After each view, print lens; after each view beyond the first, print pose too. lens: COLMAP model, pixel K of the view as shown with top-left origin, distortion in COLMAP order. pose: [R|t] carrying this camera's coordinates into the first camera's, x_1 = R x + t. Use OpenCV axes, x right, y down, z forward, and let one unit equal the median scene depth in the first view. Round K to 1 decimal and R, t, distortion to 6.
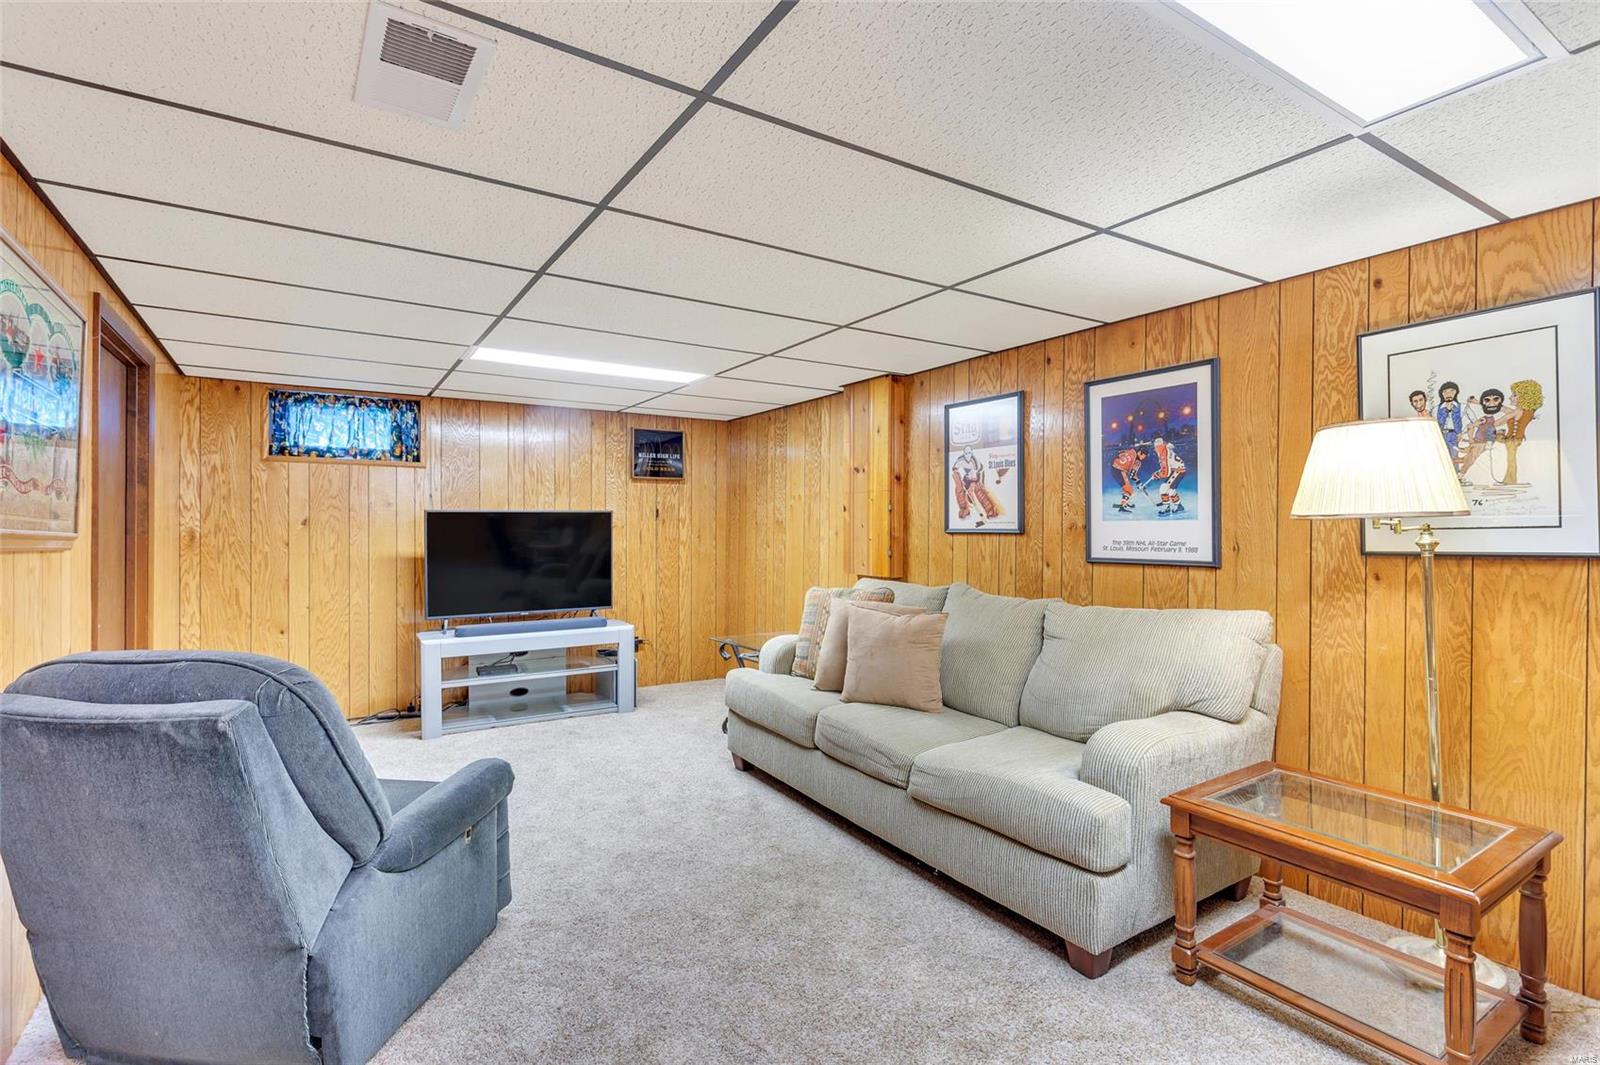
lens RADIAL K [[767.0, 0, 789.1], [0, 767.0, 532.0], [0, 0, 1]] dist [-0.000736, 0.001865]
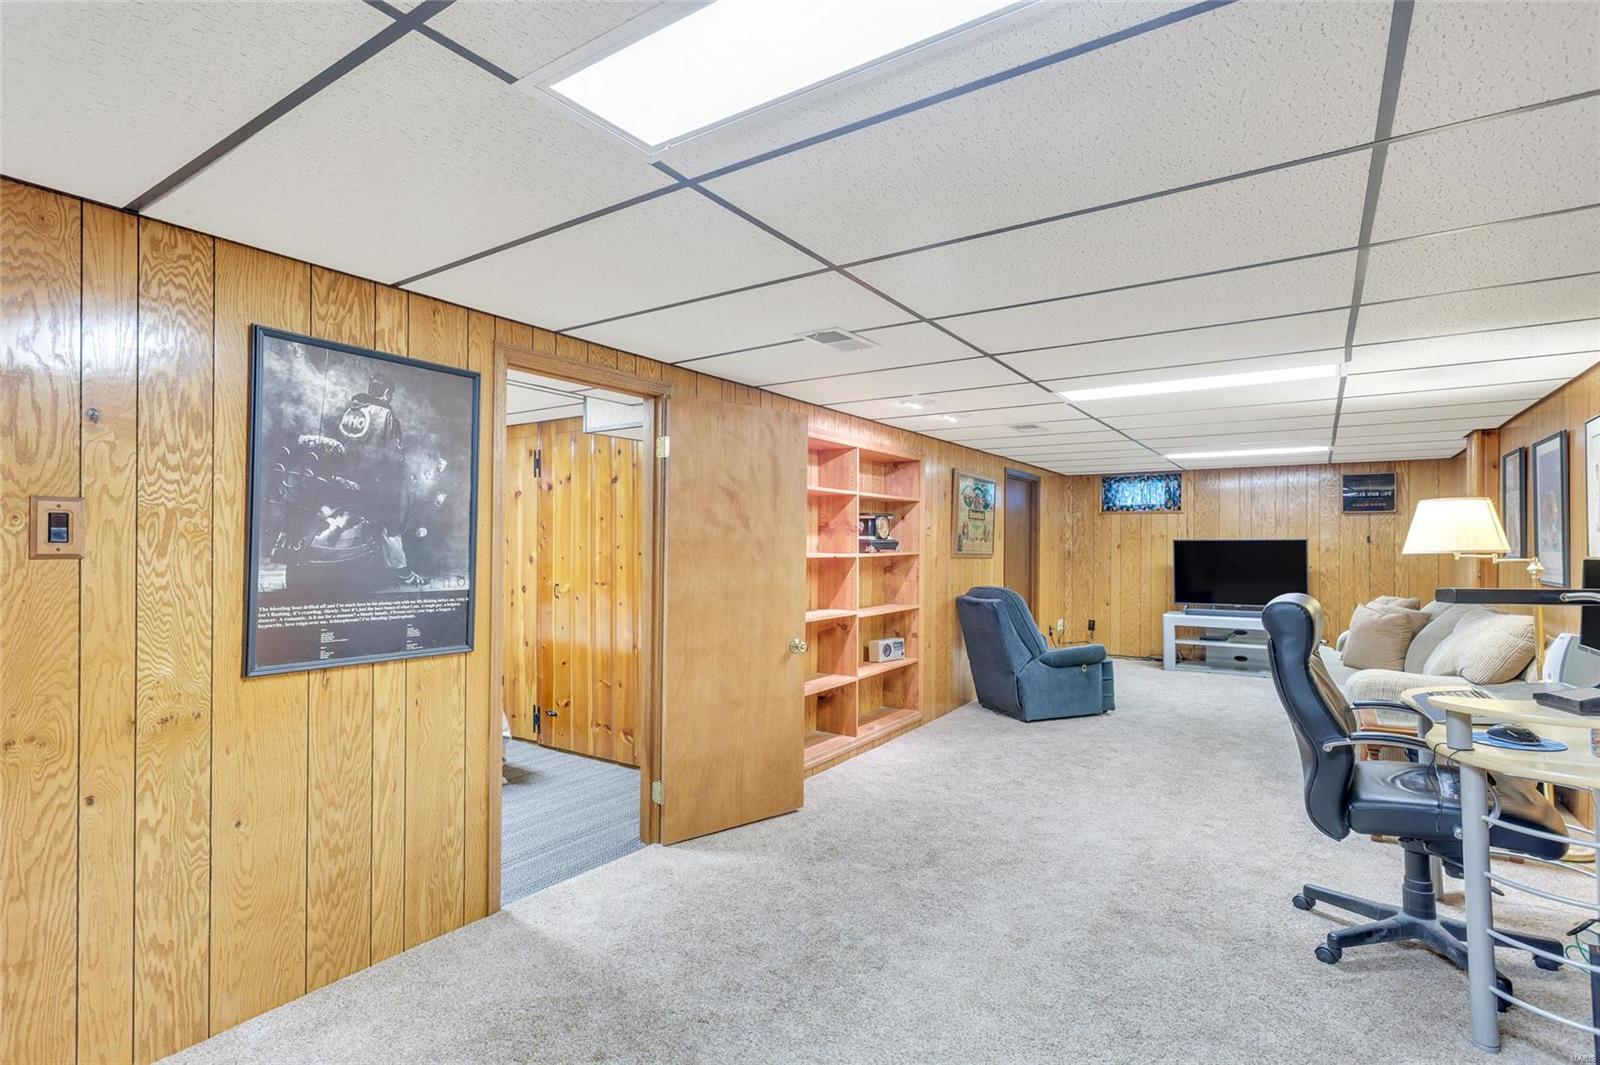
lens RADIAL K [[767.0, 0, 800.2], [0, 767.0, 536.5], [0, 0, 1]] dist [-0.000736, 0.001865]
pose [[0.406320, -0.006730, -0.913706, 0.881908], [-0.006765, 0.999923, -0.010373, -0.014875], [0.913706, 0.010396, 0.406243, -0.536931]]
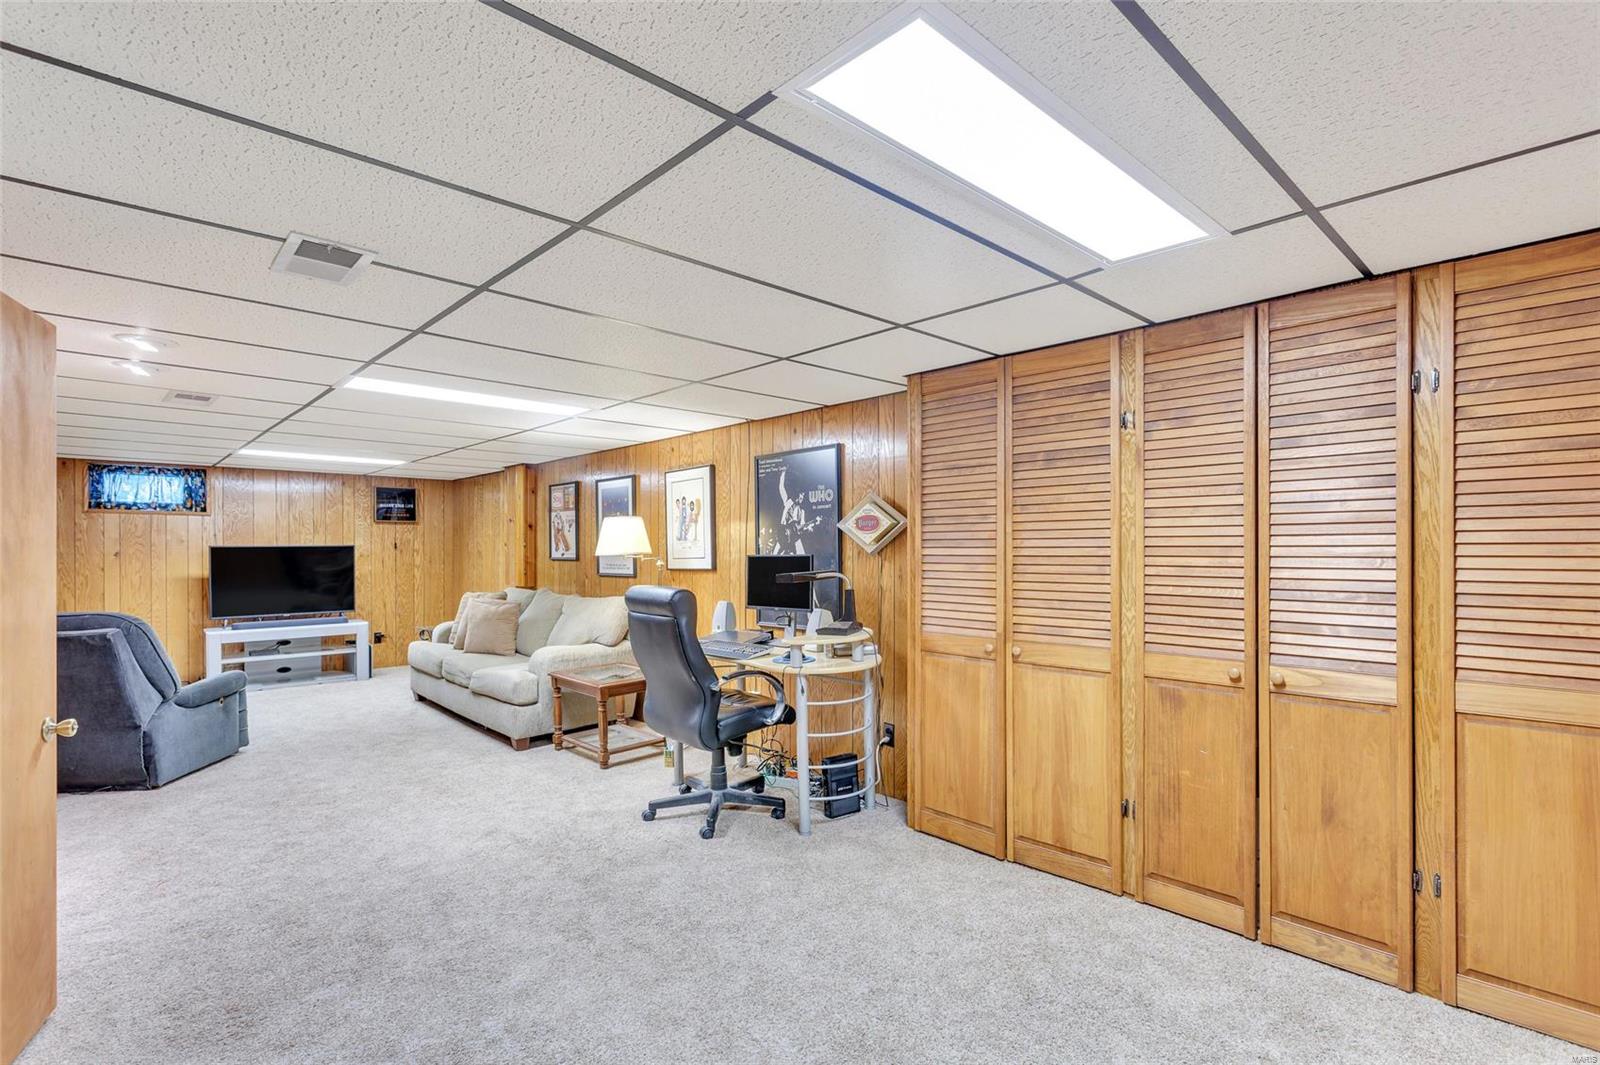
lens RADIAL K [[767.0, 0, 791.8], [0, 767.0, 551.9], [0, 0, 1]] dist [-0.000736, 0.001865]
pose [[0.982599, -0.004086, 0.185696, 0.419686], [0.004466, 0.999989, -0.001628, -0.011116], [-0.185687, 0.002429, 0.982606, -0.785251]]
